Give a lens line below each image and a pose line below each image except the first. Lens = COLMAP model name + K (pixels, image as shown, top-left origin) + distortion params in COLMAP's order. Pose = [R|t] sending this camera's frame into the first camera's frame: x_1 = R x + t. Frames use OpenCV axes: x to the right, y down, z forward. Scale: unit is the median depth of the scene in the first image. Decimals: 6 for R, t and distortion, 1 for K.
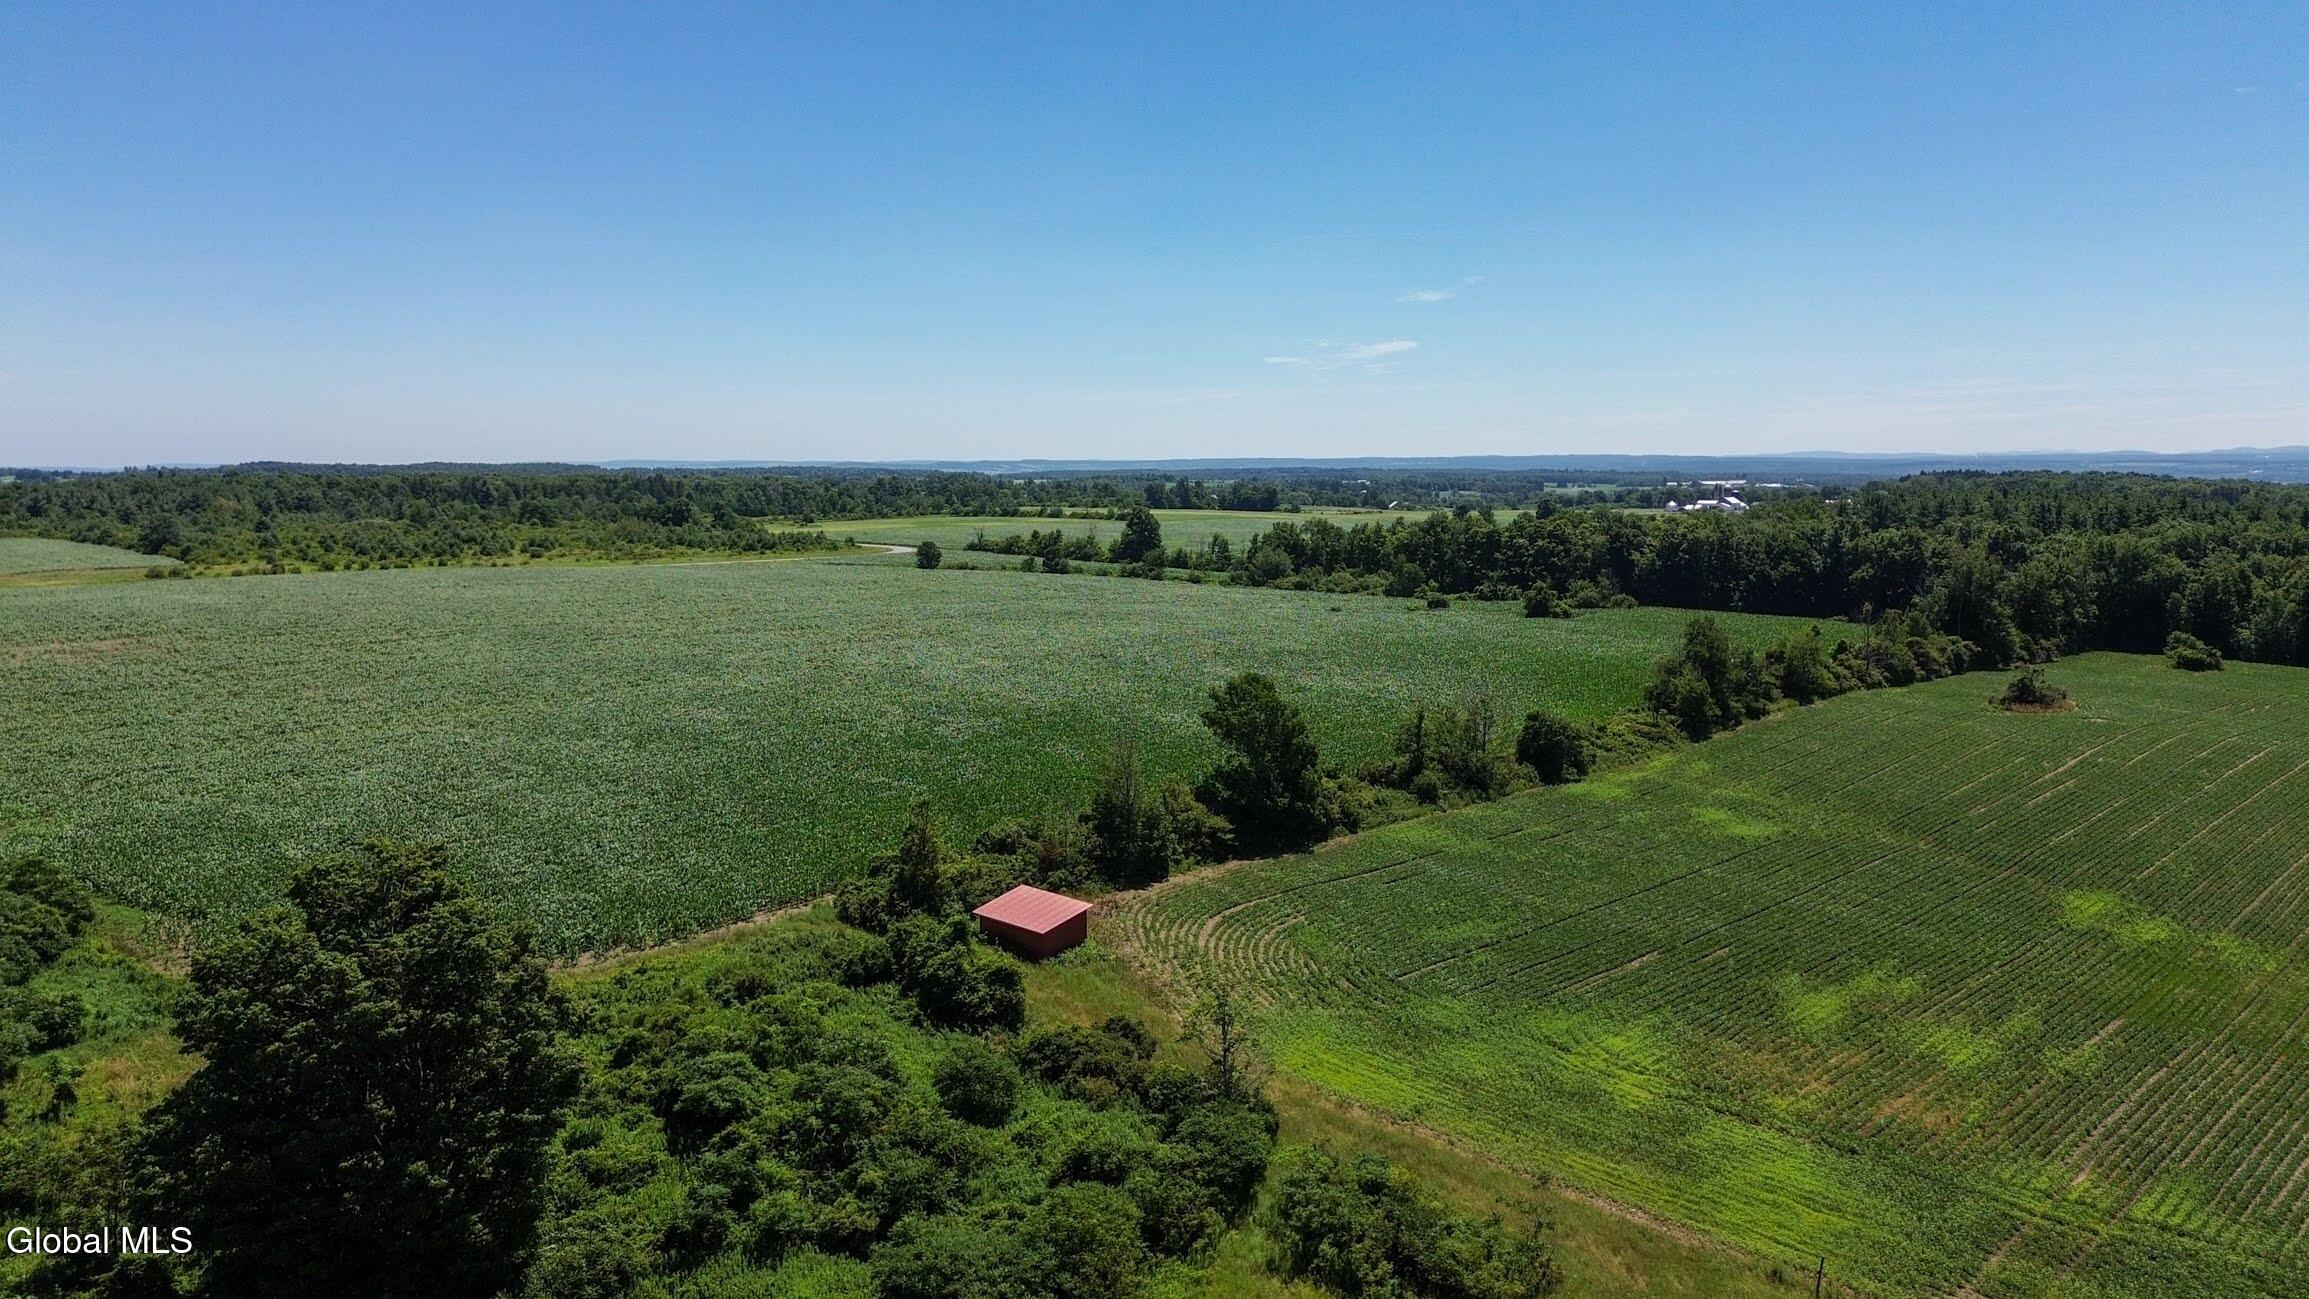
lens RADIAL K [[1619.6, 0, 1161.6], [0, 1619.6, 645.3], [0, 0, 1]] dist [0.096354, -0.108149]
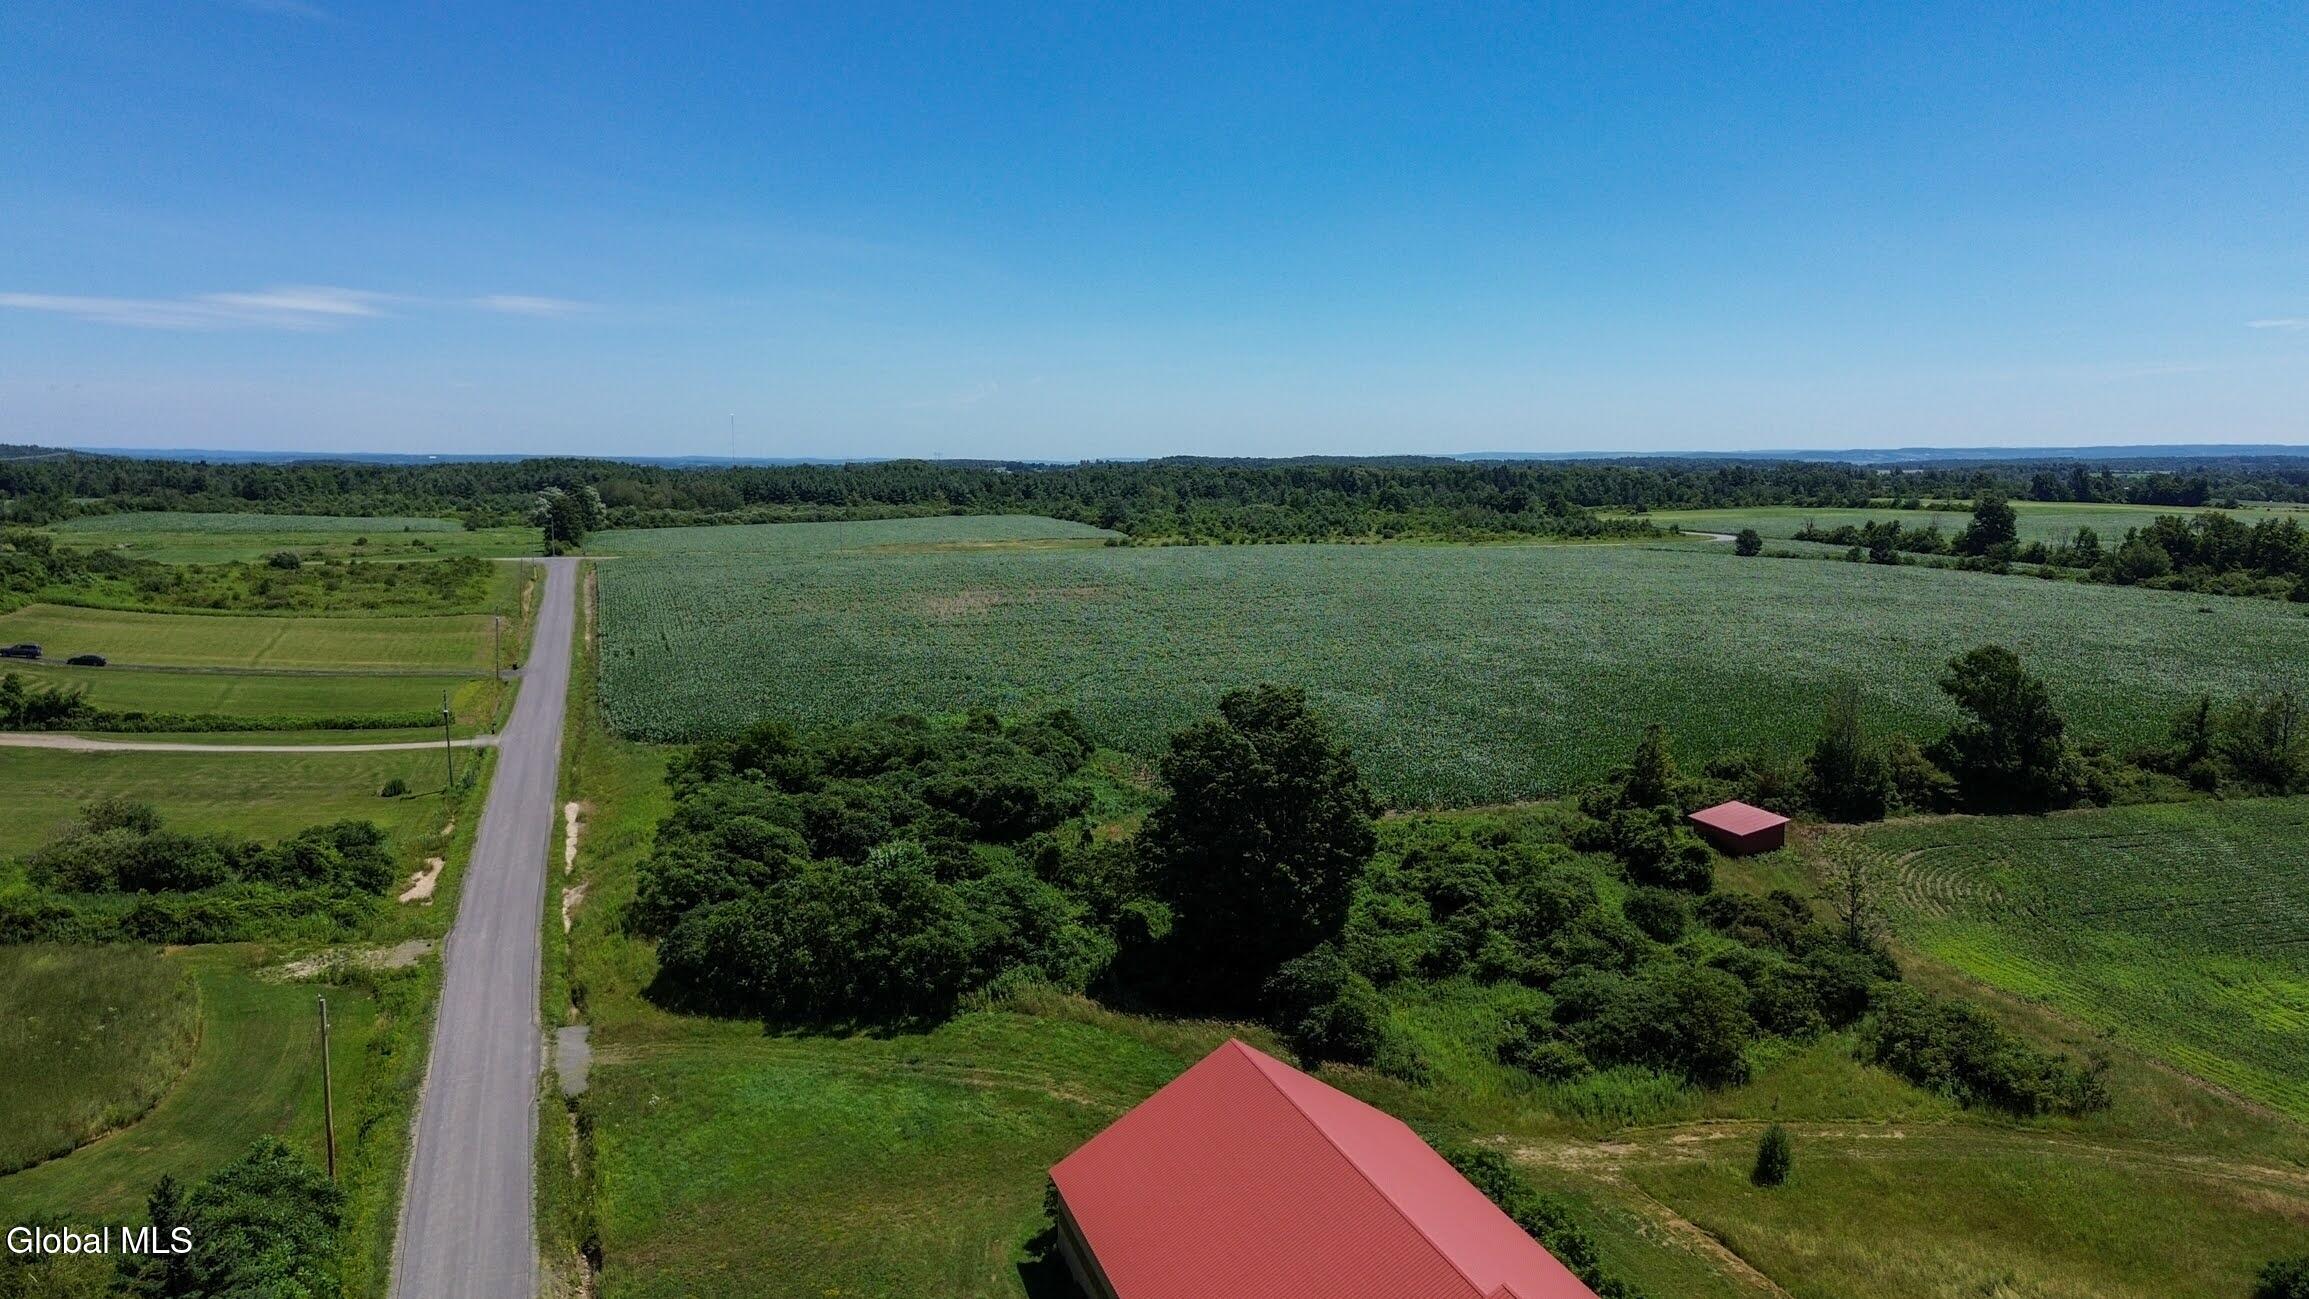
lens RADIAL K [[1614.6, 0, 1158.7], [0, 1614.6, 653.2], [0, 0, 1]] dist [0.068936, -0.056316]
pose [[0.873711, 0.060120, -0.482716, 0.064854], [-0.054904, 0.998180, 0.024944, 0.017250], [0.483337, 0.004709, 0.875422, -0.146949]]
